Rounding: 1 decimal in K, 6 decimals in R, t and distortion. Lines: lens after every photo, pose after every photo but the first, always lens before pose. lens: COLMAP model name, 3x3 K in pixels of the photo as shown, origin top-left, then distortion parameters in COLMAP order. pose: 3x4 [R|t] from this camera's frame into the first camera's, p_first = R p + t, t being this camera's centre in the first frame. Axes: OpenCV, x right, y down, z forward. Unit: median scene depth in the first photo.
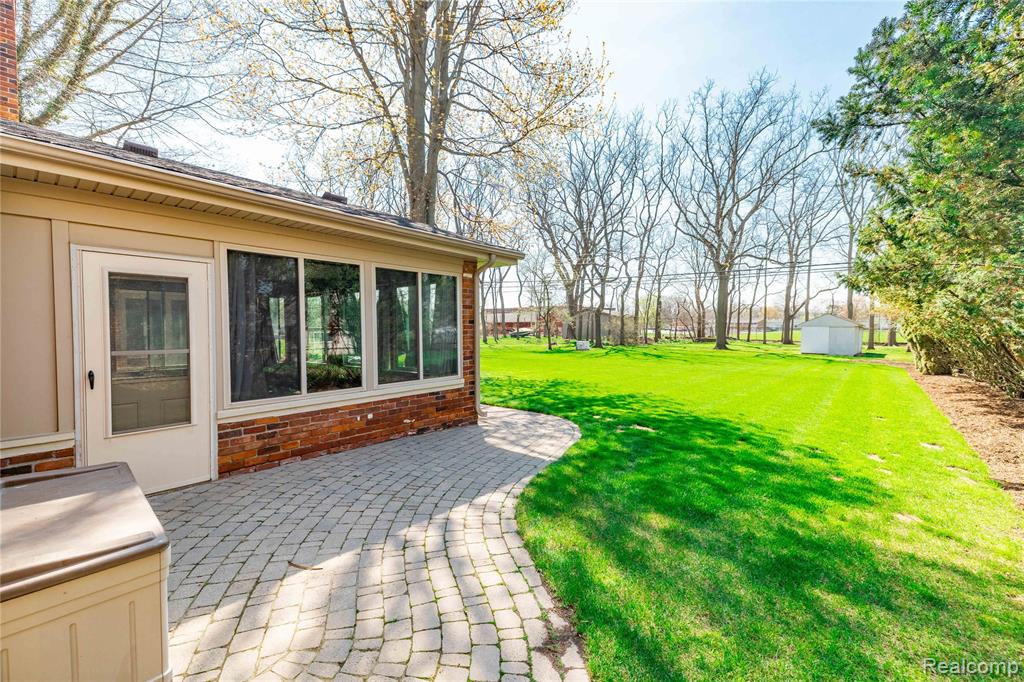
lens RADIAL K [[390.9, 0, 512.2], [0, 390.9, 337.0], [0, 0, 1]] dist [0.001734, -0.000011]
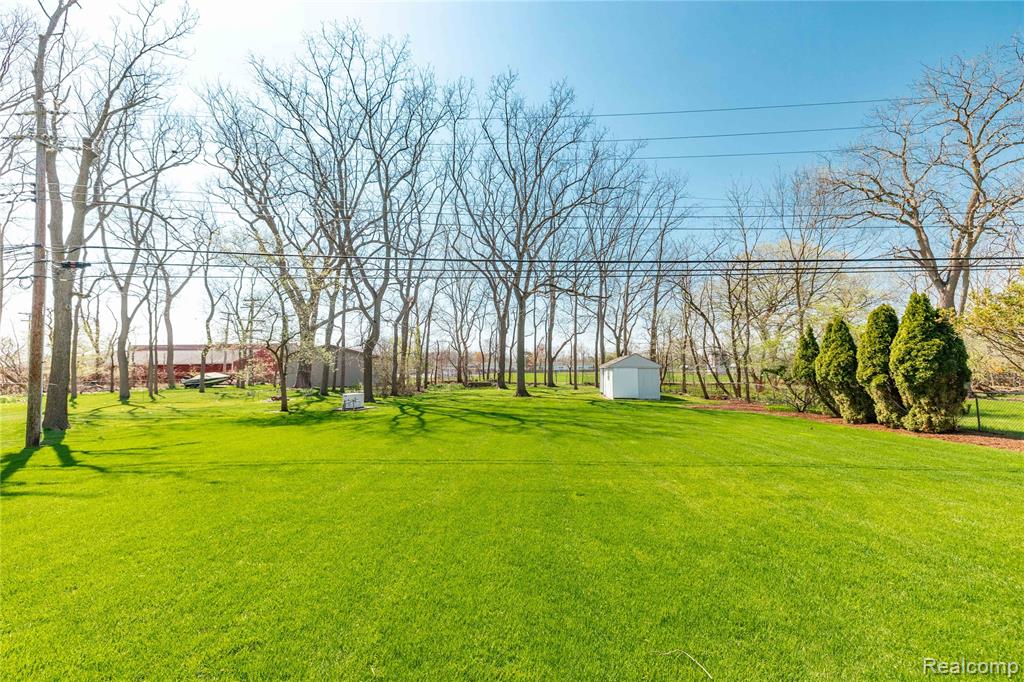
lens RADIAL K [[390.9, 0, 510.4], [0, 390.9, 342.0], [0, 0, 1]] dist [0.001734, -0.000011]
pose [[0.767935, 0.042944, 0.639087, -0.006830], [0.021780, 0.995422, -0.093060, -0.002959], [-0.640157, 0.085383, 0.763484, 0.184484]]
